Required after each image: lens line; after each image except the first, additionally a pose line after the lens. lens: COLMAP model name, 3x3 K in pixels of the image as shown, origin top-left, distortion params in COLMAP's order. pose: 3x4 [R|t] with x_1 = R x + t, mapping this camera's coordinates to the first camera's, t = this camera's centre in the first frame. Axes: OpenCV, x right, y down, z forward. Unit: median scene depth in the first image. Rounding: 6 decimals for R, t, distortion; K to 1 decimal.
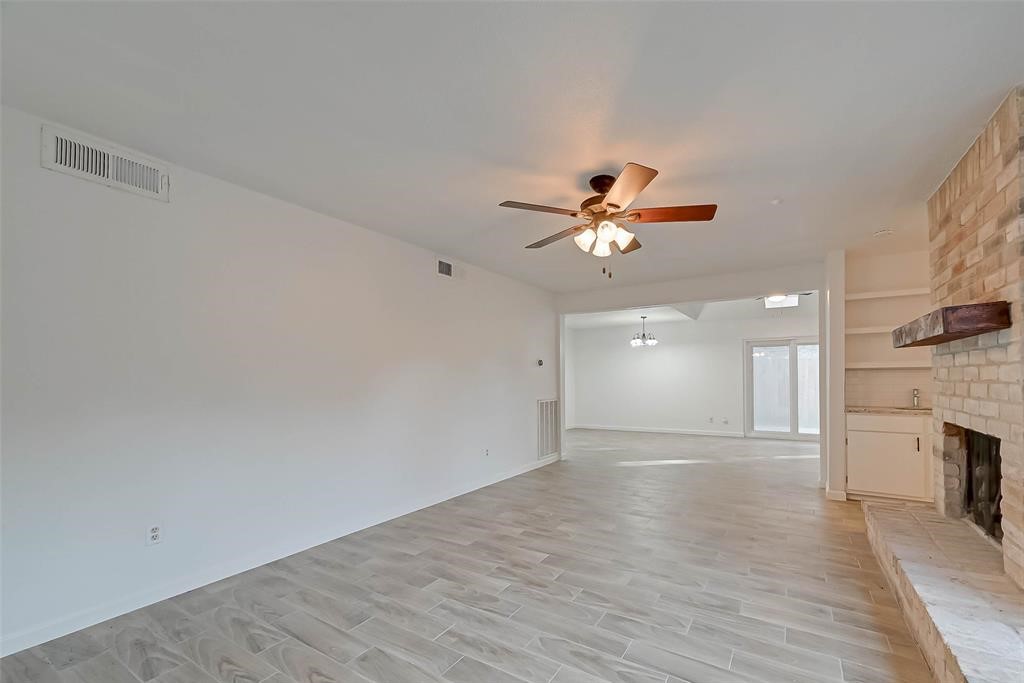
lens RADIAL K [[413.5, 0, 557.1], [0, 413.5, 373.9], [0, 0, 1]] dist [-0.000451, 0.000150]
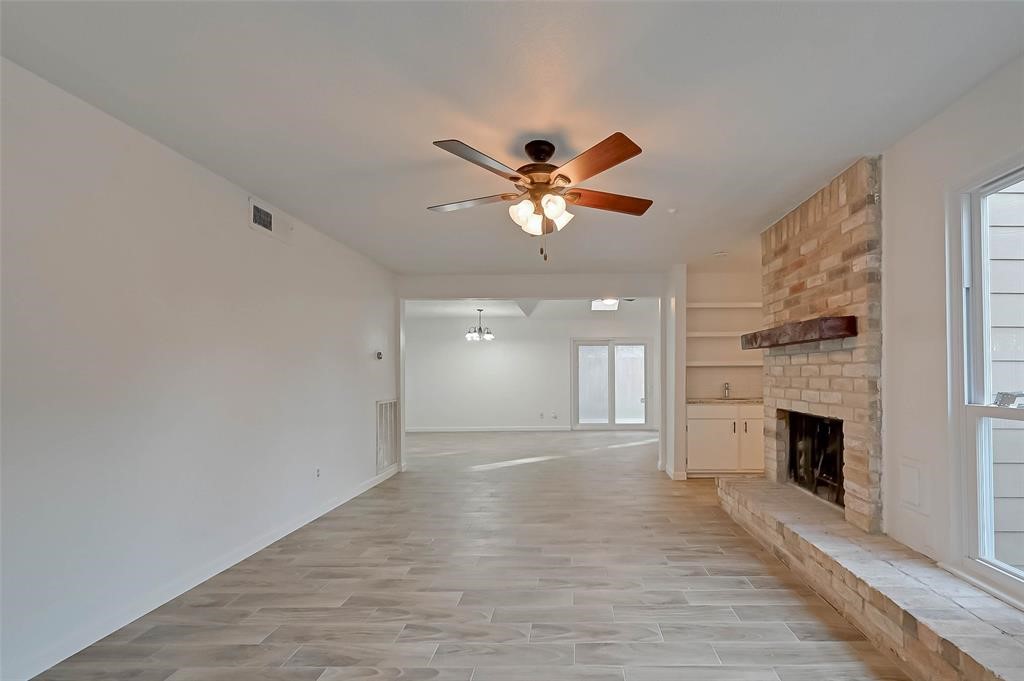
lens RADIAL K [[422.6, 0, 571.0], [0, 422.6, 370.8], [0, 0, 1]] dist [0.000172, 0.000003]
pose [[0.871212, 0.004536, 0.490886, -0.258039], [-0.004831, 0.999988, -0.000666, 0.003583], [-0.490883, -0.001791, 0.871223, 0.183257]]
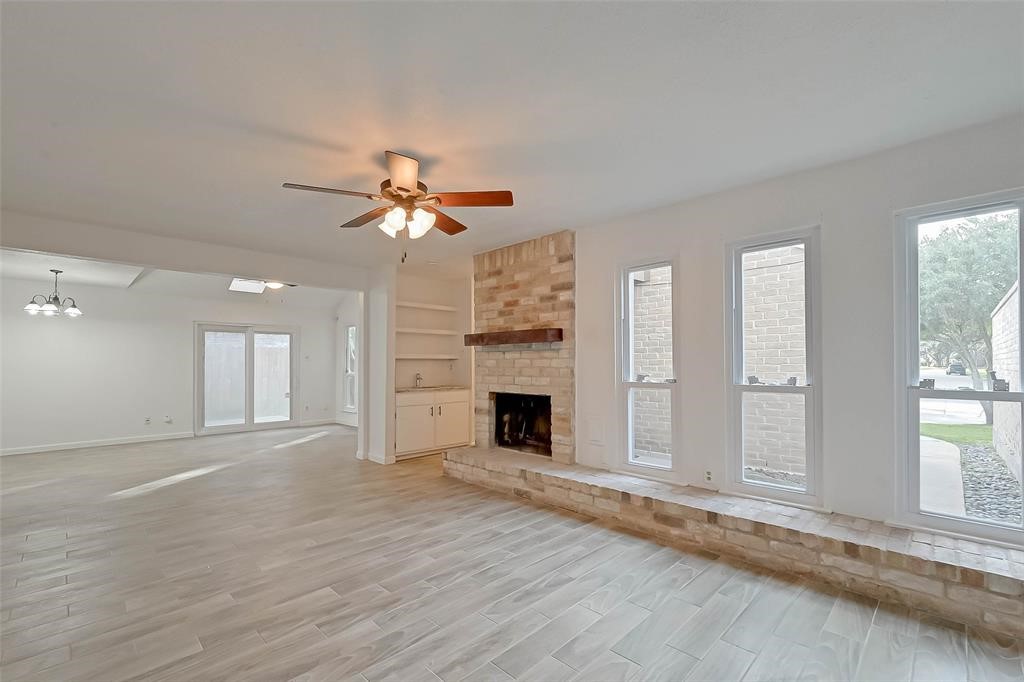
lens RADIAL K [[443.0, 0, 500.7], [0, 443.0, 360.3], [0, 0, 1]] dist [-0.002174, -0.000108]
pose [[0.276461, 0.013430, 0.960931, -0.791203], [-0.007285, 0.999903, -0.011879, 0.009288], [-0.960997, -0.003717, 0.276532, 0.469917]]
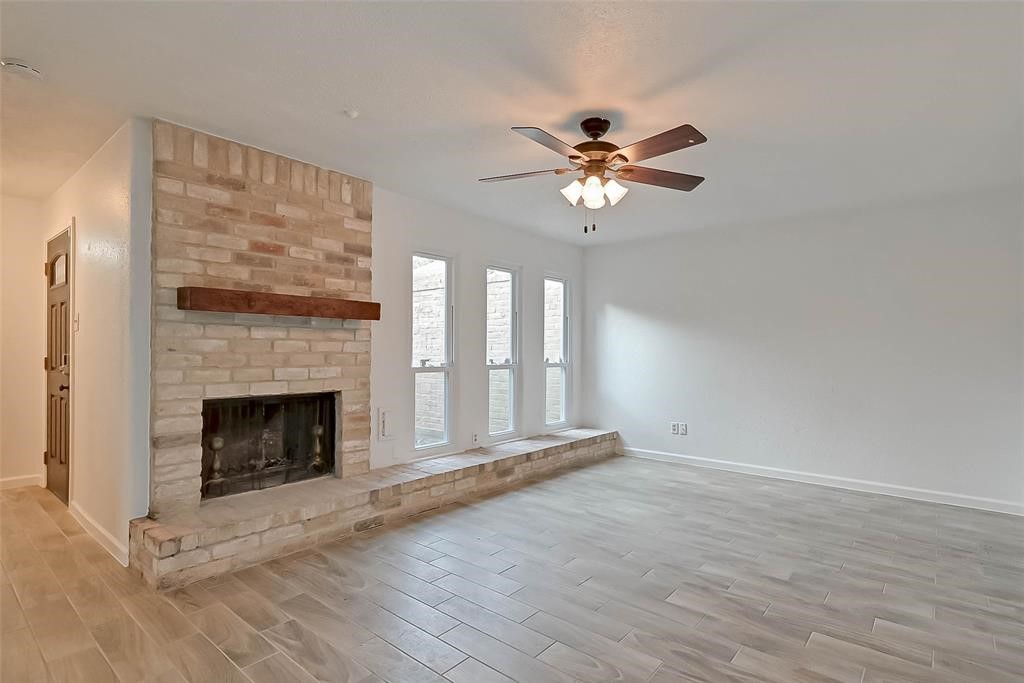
lens RADIAL K [[516.8, 0, 524.4], [0, 516.8, 347.7], [0, 0, 1]] dist [0.000171, -0.000173]
pose [[-0.985863, -0.001144, 0.167550, 0.075954], [-0.003496, 0.999899, -0.013743, 0.018127], [-0.167518, -0.014135, -0.985768, 2.018628]]
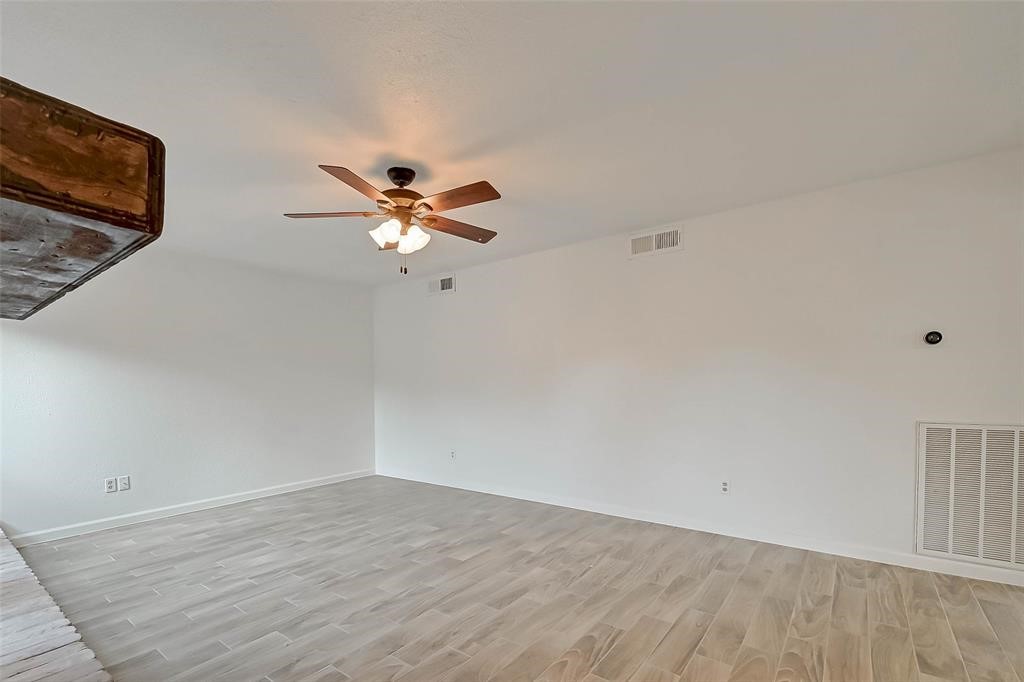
lens RADIAL K [[468.9, 0, 498.3], [0, 468.9, 399.5], [0, 0, 1]] dist [0.001272, 0.000128]
pose [[-0.136816, 0.049210, -0.989373, 1.117008], [0.027846, 0.998562, 0.045816, 0.003222], [0.990205, -0.021282, -0.137989, 1.310008]]
